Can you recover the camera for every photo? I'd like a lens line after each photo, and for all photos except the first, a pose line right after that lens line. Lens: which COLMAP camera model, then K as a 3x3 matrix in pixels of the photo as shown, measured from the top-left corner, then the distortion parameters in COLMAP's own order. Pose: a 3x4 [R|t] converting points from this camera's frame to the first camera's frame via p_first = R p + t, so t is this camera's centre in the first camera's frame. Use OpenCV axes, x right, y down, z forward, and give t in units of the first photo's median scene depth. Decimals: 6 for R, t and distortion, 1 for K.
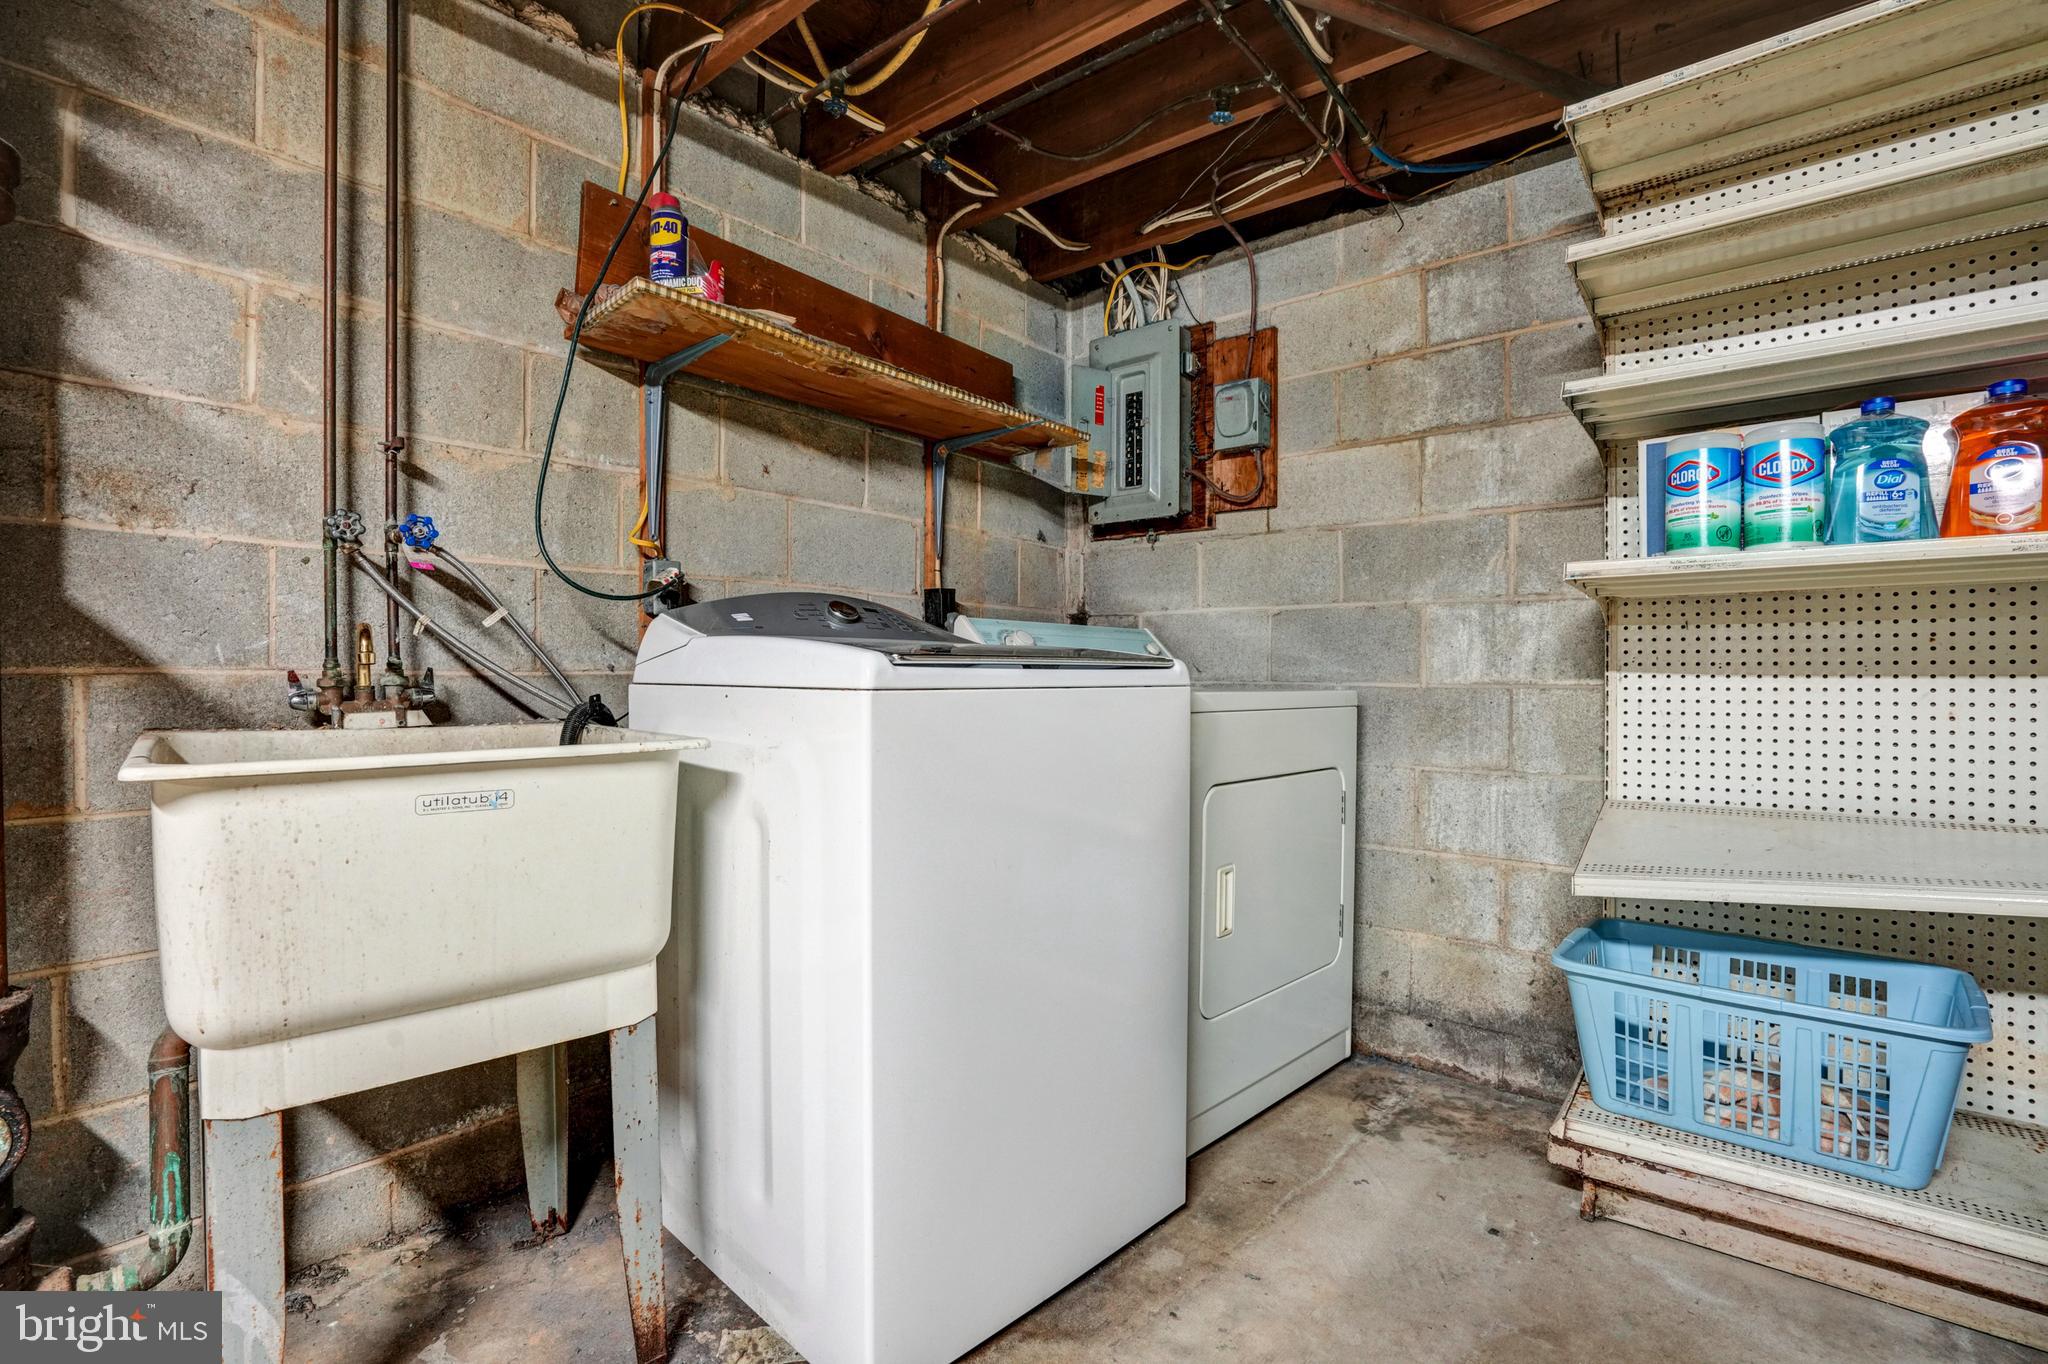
lens RADIAL K [[944.6, 0, 1021.5], [0, 944.6, 681.4], [0, 0, 1]] dist [-0.063165, 0.024543]
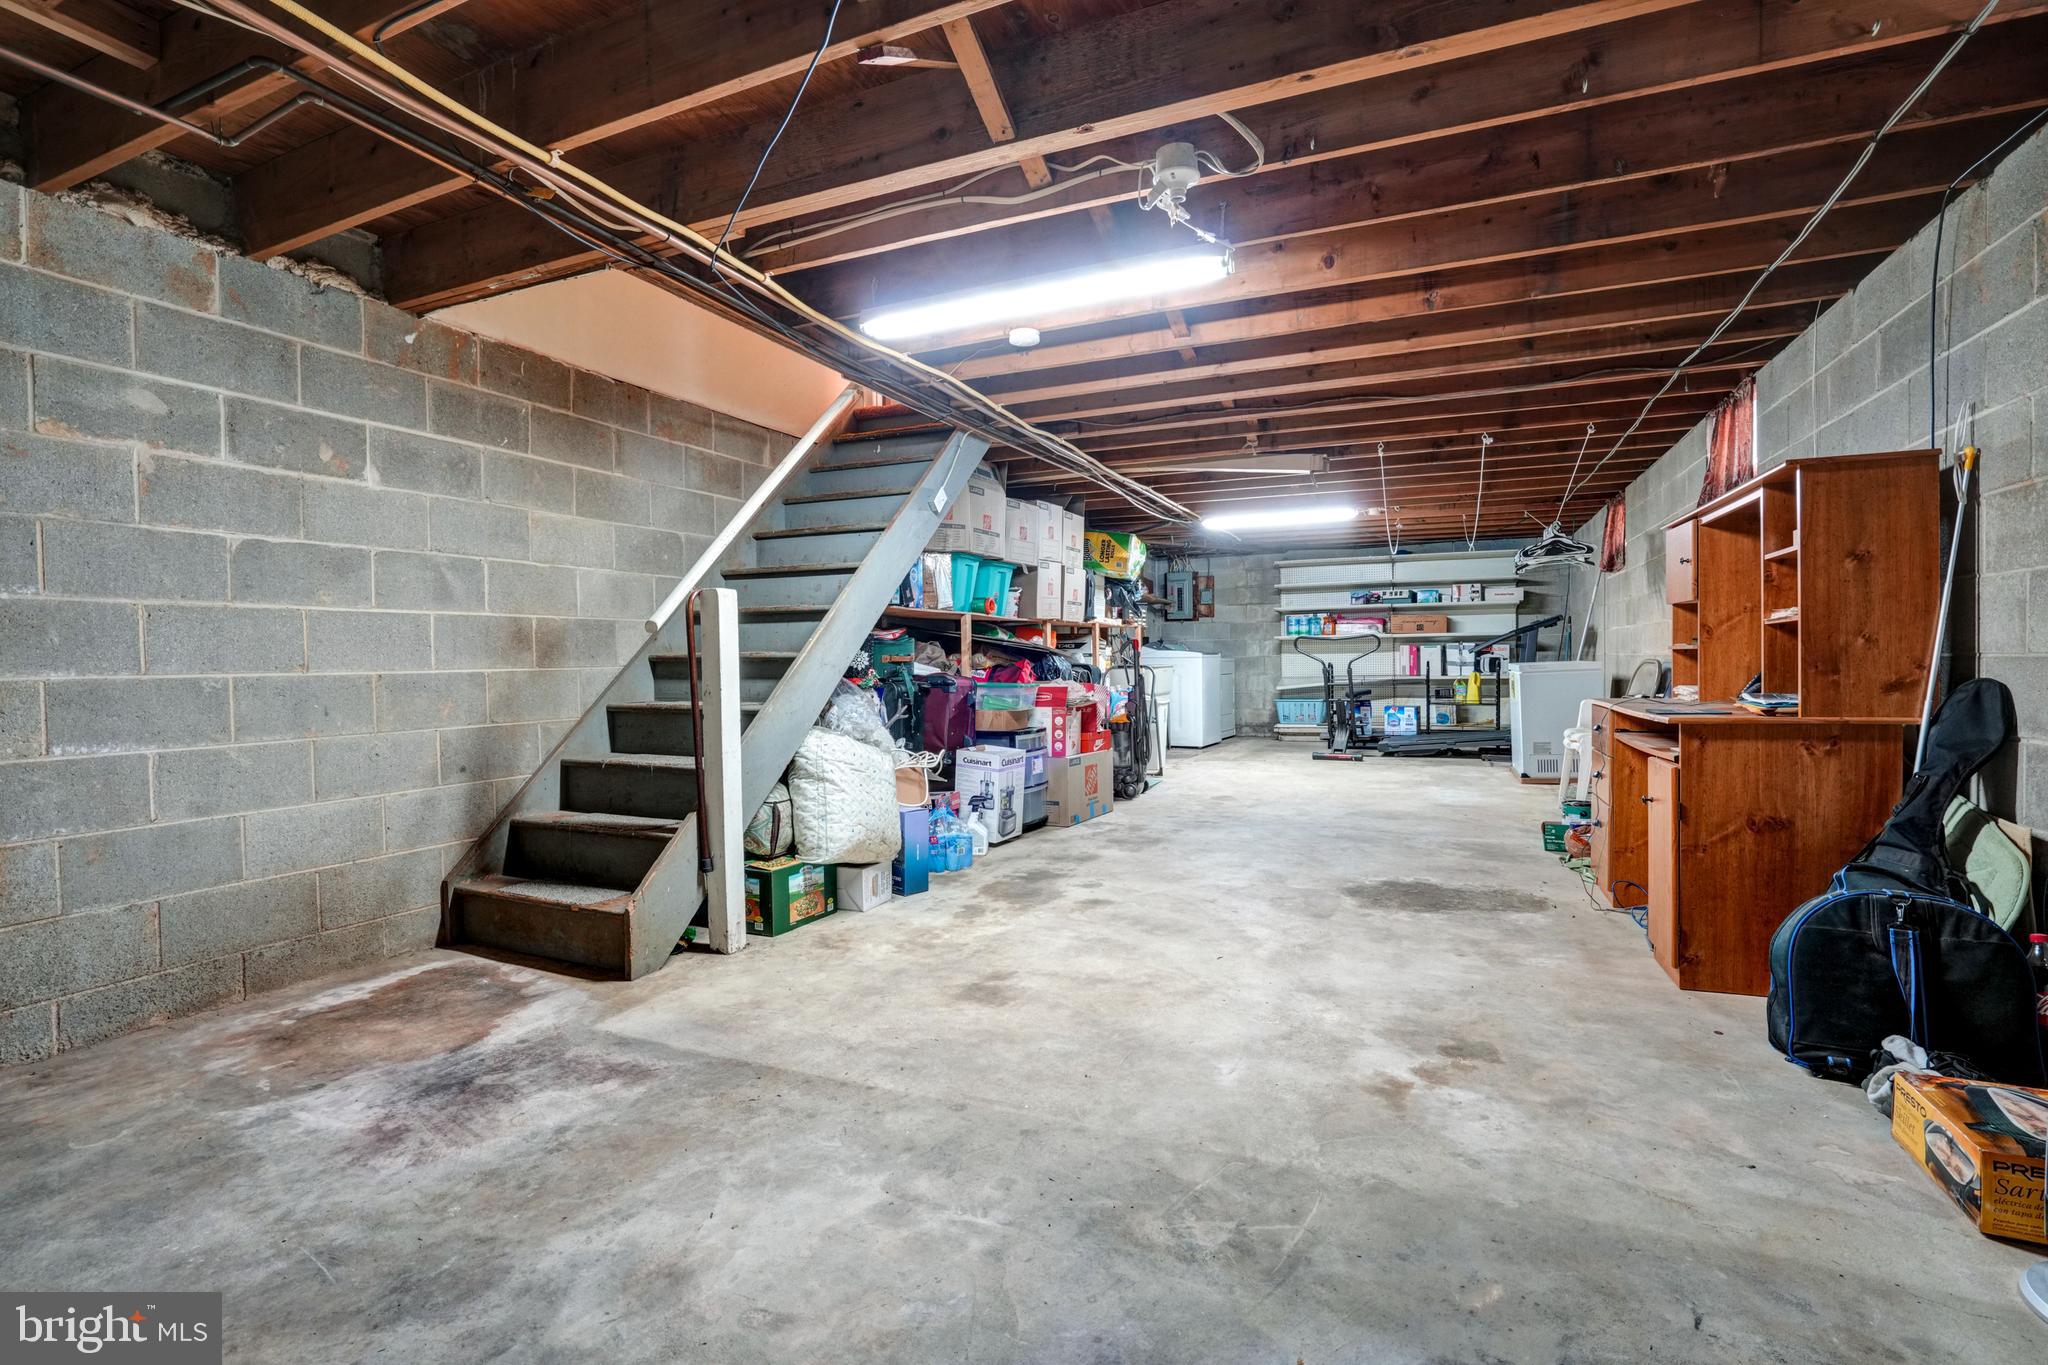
lens RADIAL K [[944.6, 0, 1021.5], [0, 944.6, 681.9], [0, 0, 1]] dist [-0.063165, 0.024543]
pose [[0.961110, -0.015615, 0.275725, -2.063646], [0.014377, 0.999875, 0.006510, 0.086277], [-0.275792, -0.002292, 0.961215, -3.399991]]
